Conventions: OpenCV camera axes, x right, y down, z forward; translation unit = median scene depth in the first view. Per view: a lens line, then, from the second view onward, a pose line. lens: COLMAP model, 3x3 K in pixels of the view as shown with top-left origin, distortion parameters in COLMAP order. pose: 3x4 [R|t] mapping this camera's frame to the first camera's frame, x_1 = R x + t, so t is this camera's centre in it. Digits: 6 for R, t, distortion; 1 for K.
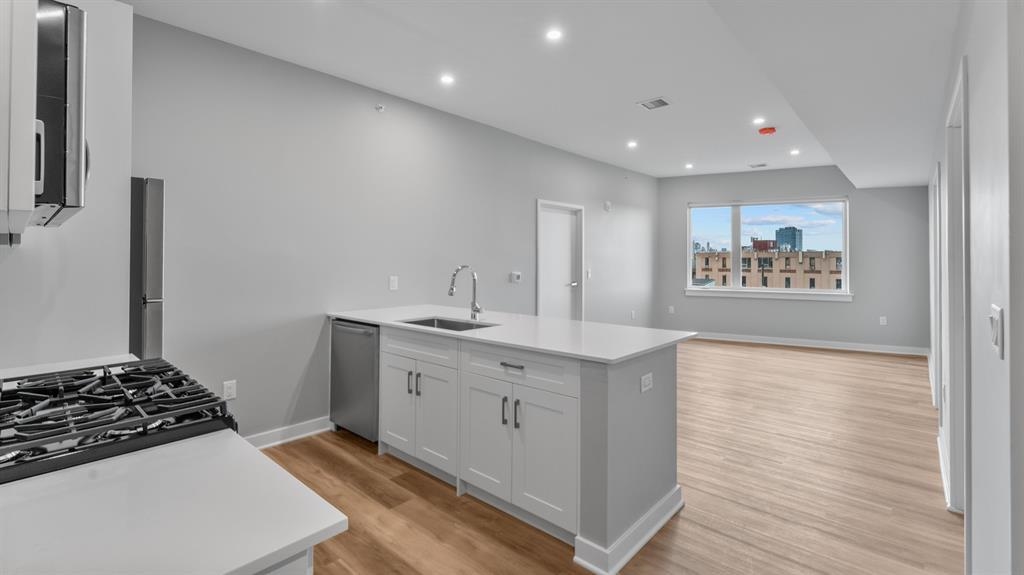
lens RADIAL K [[449.1, 0, 498.3], [0, 449.1, 251.6], [0, 0, 1]] dist [0.000029, -0.000015]
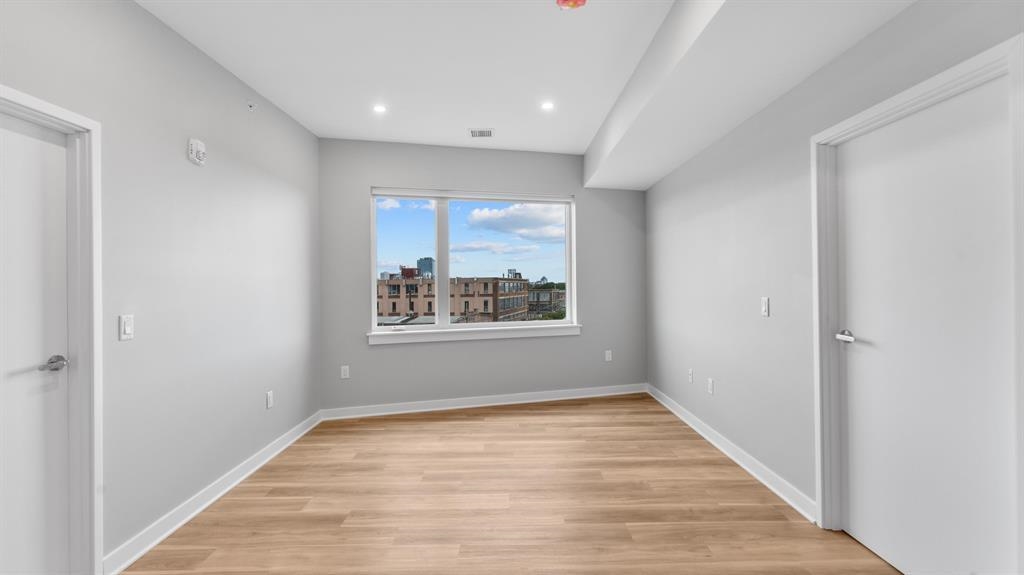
lens RADIAL K [[465.6, 0, 511.2], [0, 465.6, 281.1], [0, 0, 1]] dist [-0.001138, -0.000315]
pose [[0.732032, -0.010591, 0.681188, 0.353329], [0.008343, 0.999944, 0.006582, 0.030300], [-0.681219, 0.000865, 0.732079, 1.078493]]
